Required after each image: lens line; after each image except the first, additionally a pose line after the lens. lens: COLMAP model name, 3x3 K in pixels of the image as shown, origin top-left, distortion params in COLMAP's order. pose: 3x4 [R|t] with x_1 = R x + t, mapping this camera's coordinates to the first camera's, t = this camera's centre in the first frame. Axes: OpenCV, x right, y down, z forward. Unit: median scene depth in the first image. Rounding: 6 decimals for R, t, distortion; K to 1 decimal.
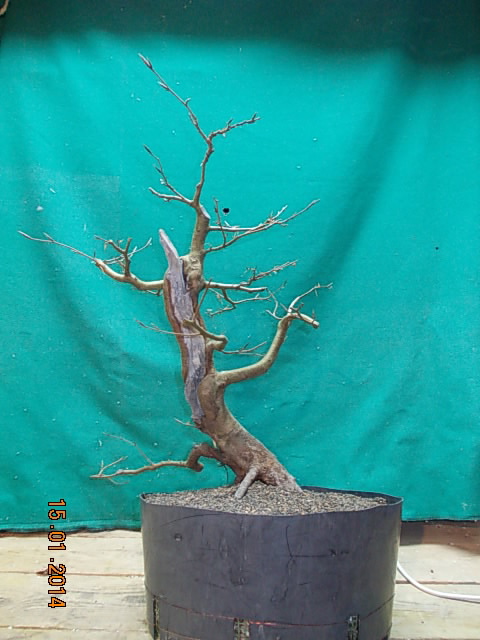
lens RADIAL K [[521.8, 0, 236.3], [0, 521.8, 310.4], [0, 0, 1]] dist [-0.029384, -0.010691]
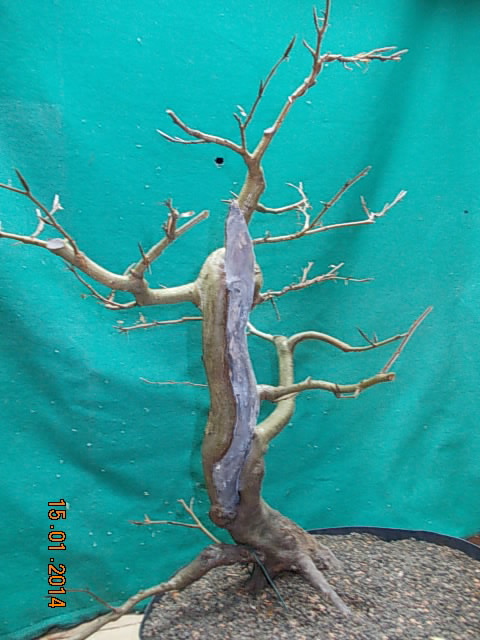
lens RADIAL K [[542.0, 0, 235.3], [0, 542.0, 315.2], [0, 0, 1]] dist [-0.025275, 0.007254]
pose [[0.958104, -0.062710, 0.279471, -0.229032], [0.030198, 0.992416, 0.119157, -0.072385], [-0.284824, -0.105725, 0.952732, 0.278184]]
